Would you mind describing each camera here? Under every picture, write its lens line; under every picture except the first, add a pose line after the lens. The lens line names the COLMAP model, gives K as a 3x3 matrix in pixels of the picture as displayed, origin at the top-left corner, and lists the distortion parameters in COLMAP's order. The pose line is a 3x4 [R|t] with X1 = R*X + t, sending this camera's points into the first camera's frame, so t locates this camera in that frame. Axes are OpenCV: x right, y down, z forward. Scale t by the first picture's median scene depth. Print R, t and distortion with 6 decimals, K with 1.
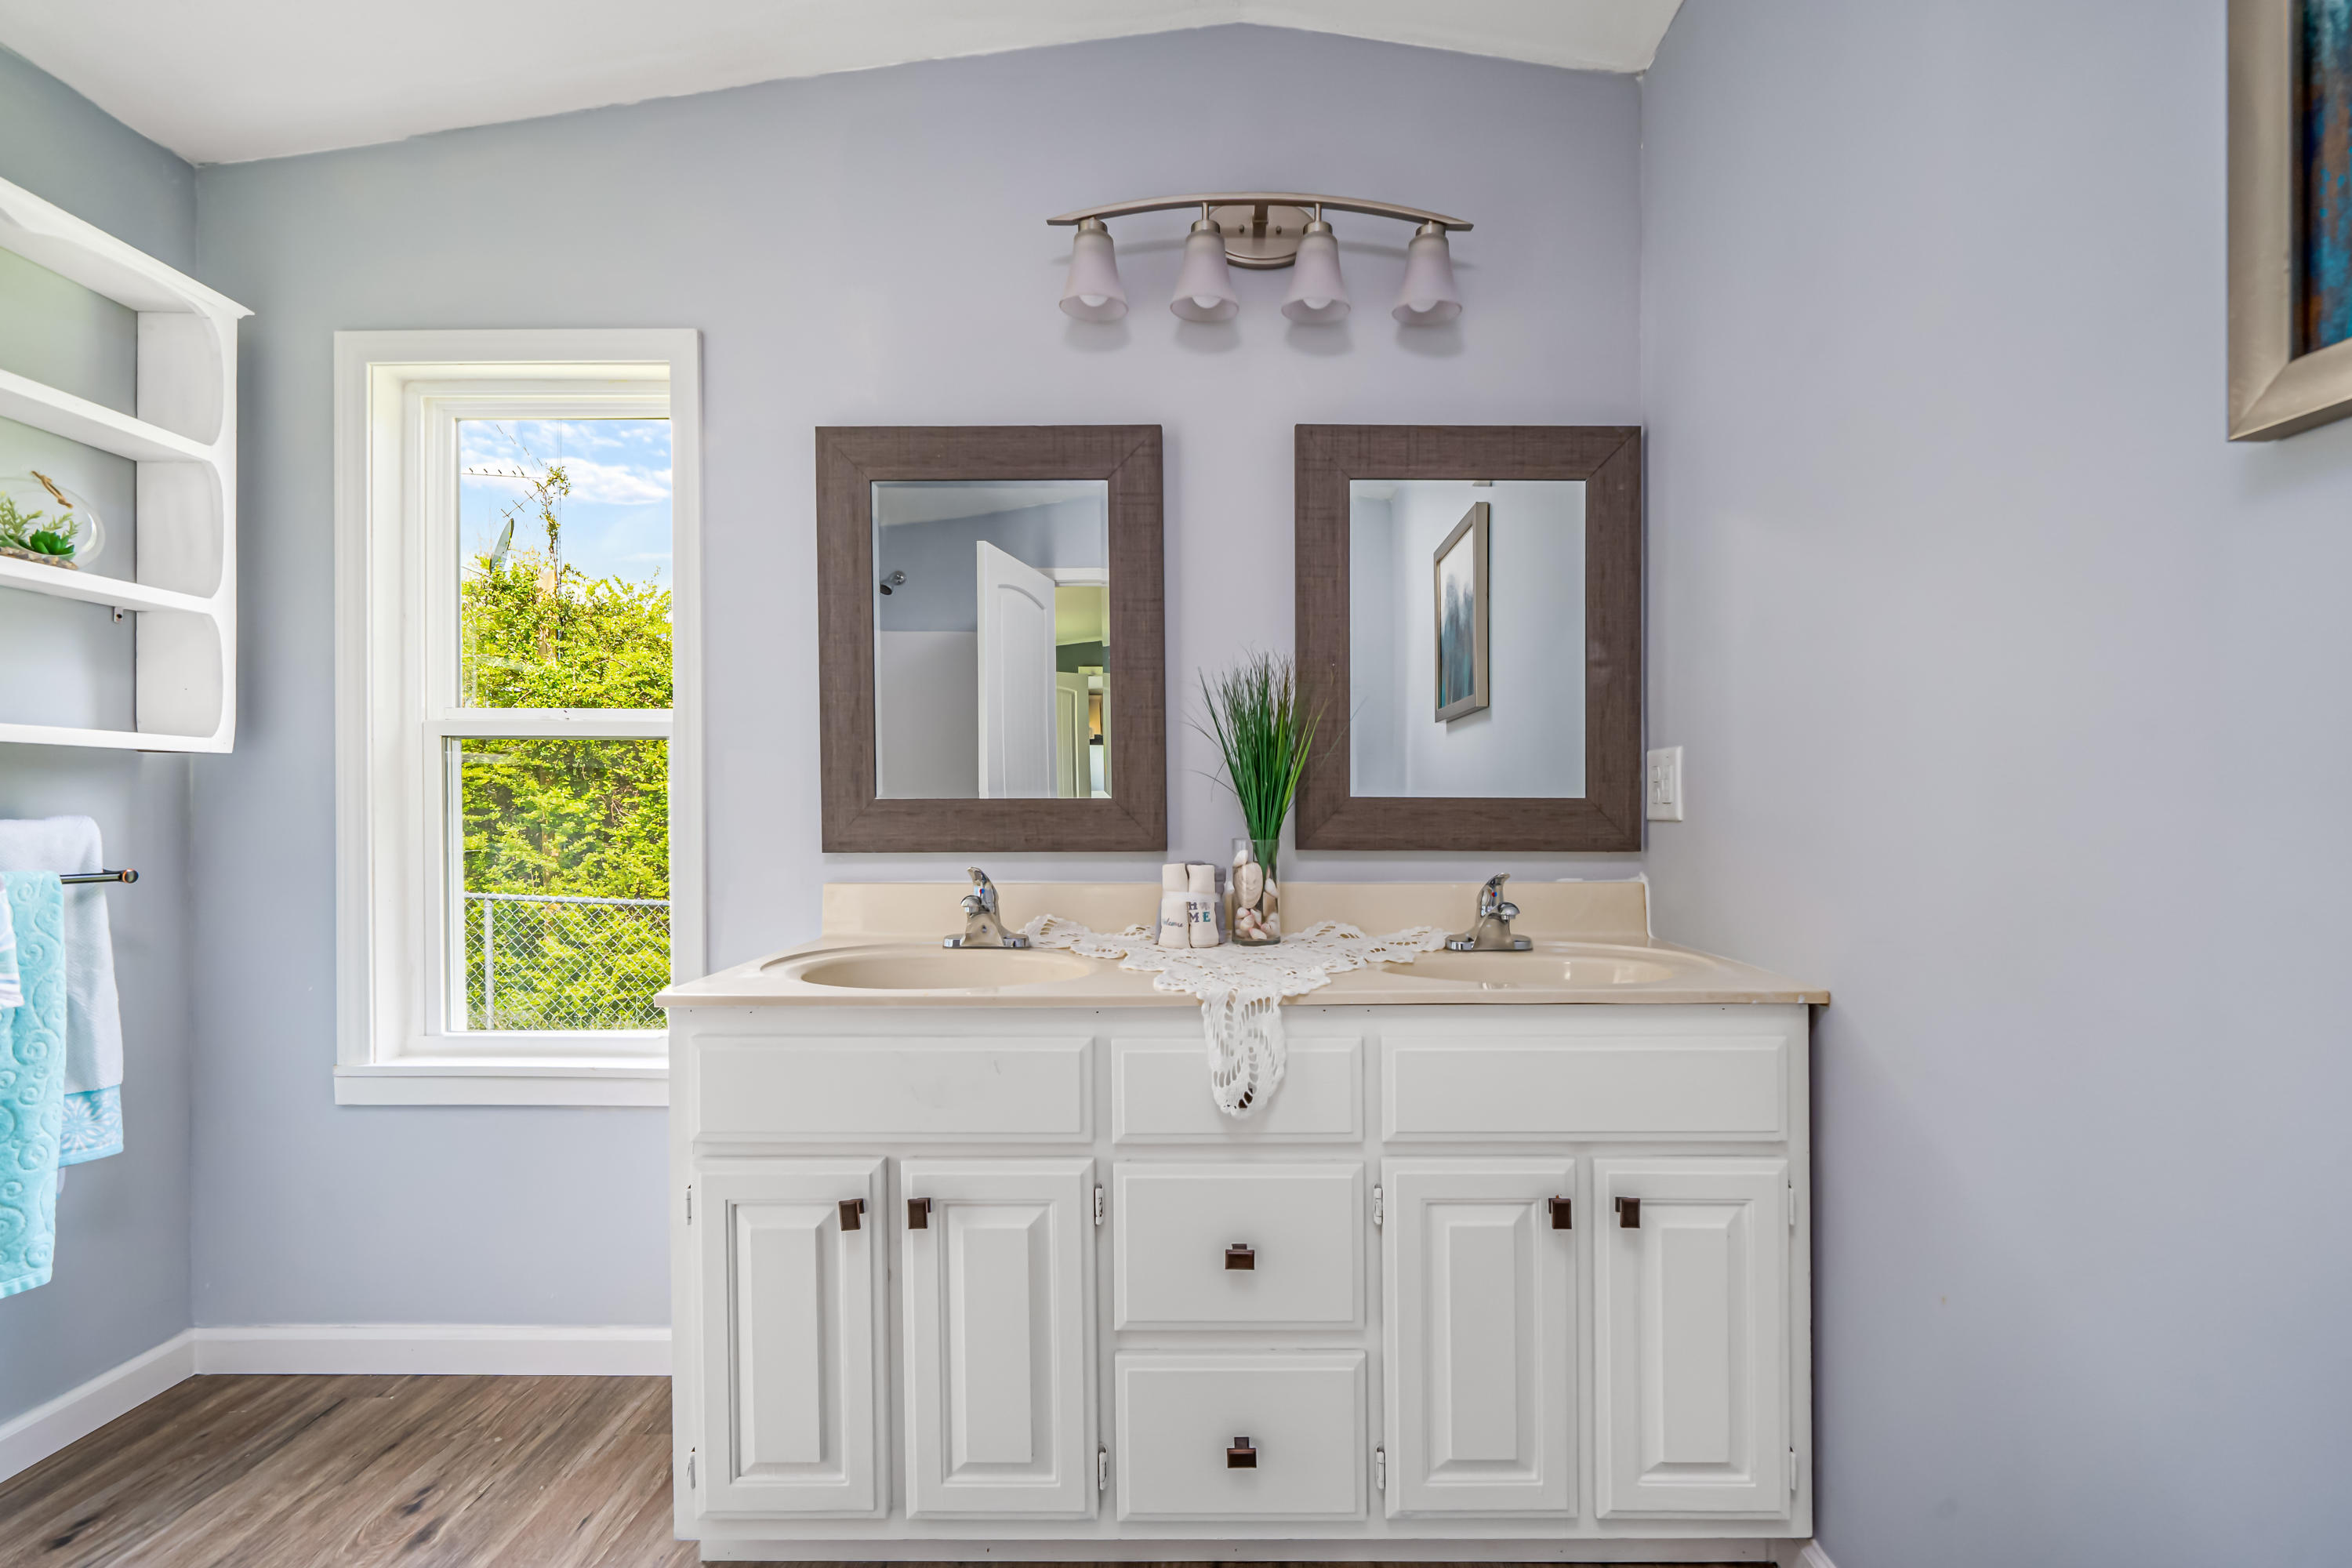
lens RADIAL K [[925.2, 0, 1239.5], [0, 925.2, 807.2], [0, 0, 1]] dist [0.002112, -0.000005]
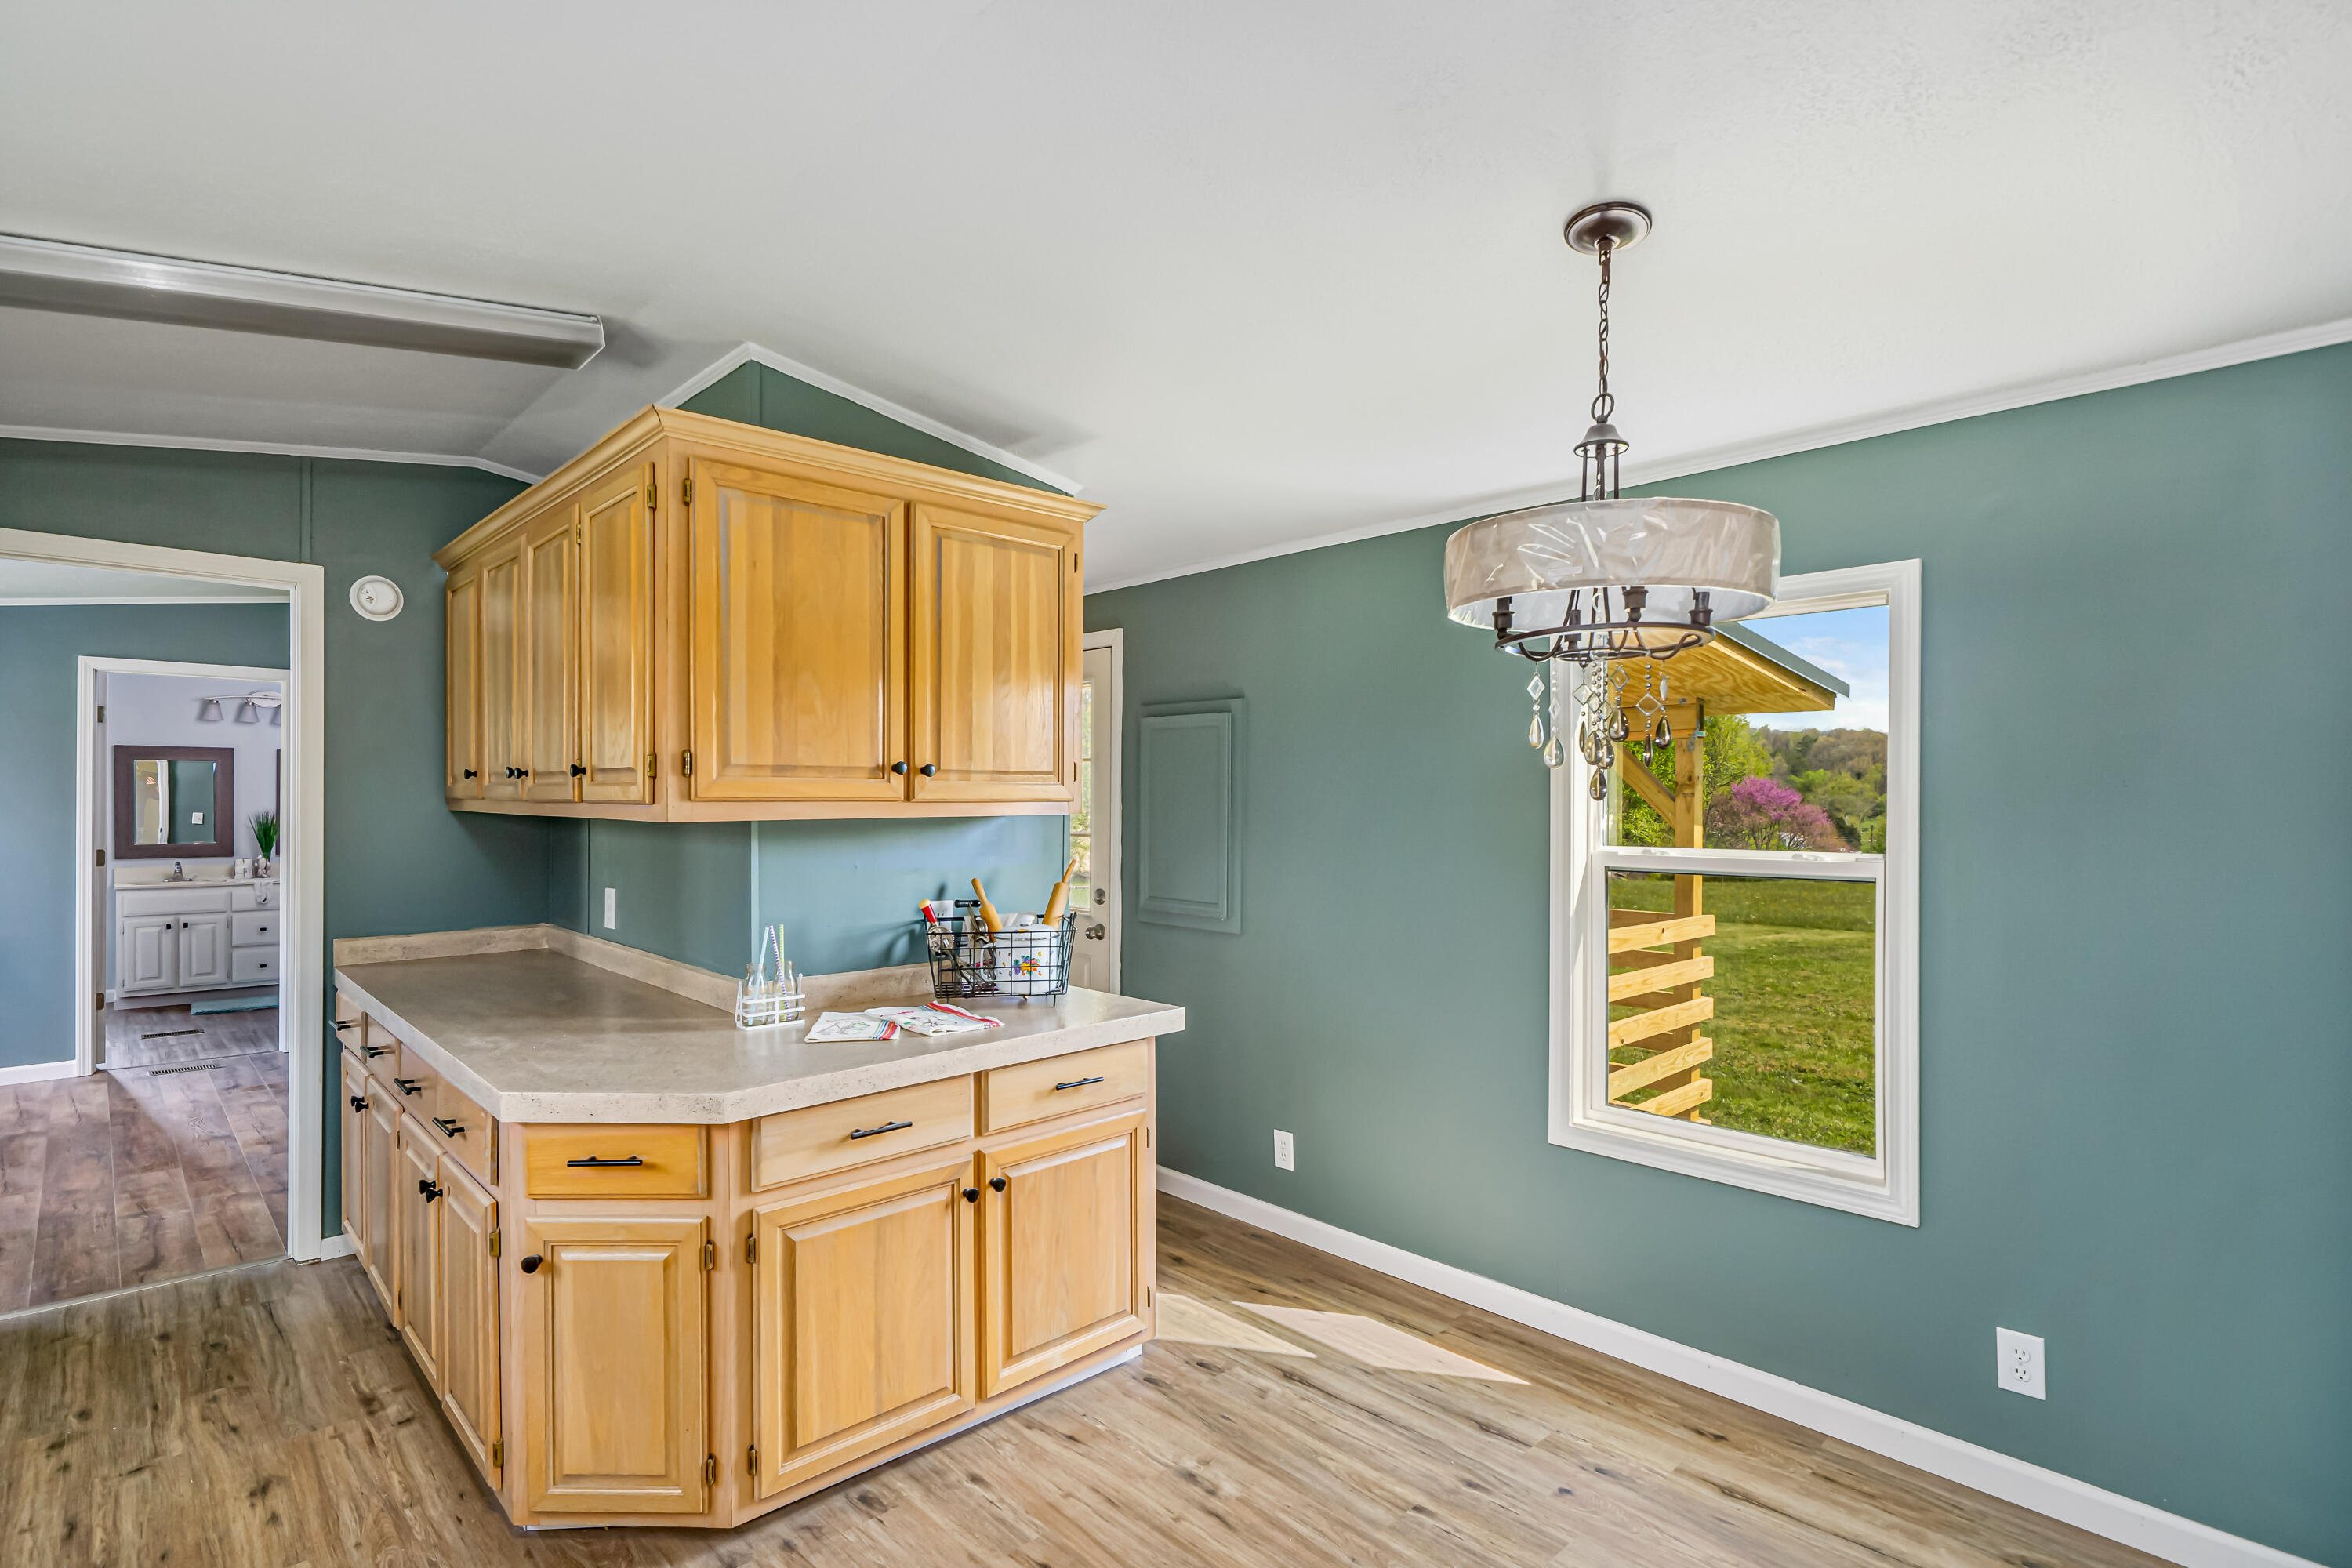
lens RADIAL K [[1117.5, 0, 1175.9], [0, 1117.5, 802.8], [0, 0, 1]] dist [-0.004194, 0.000984]
pose [[0.723862, 0.004907, 0.689927, -0.706031], [-0.004399, 0.999987, -0.002497, -0.290213], [-0.689931, -0.001228, 0.723874, -8.125330]]
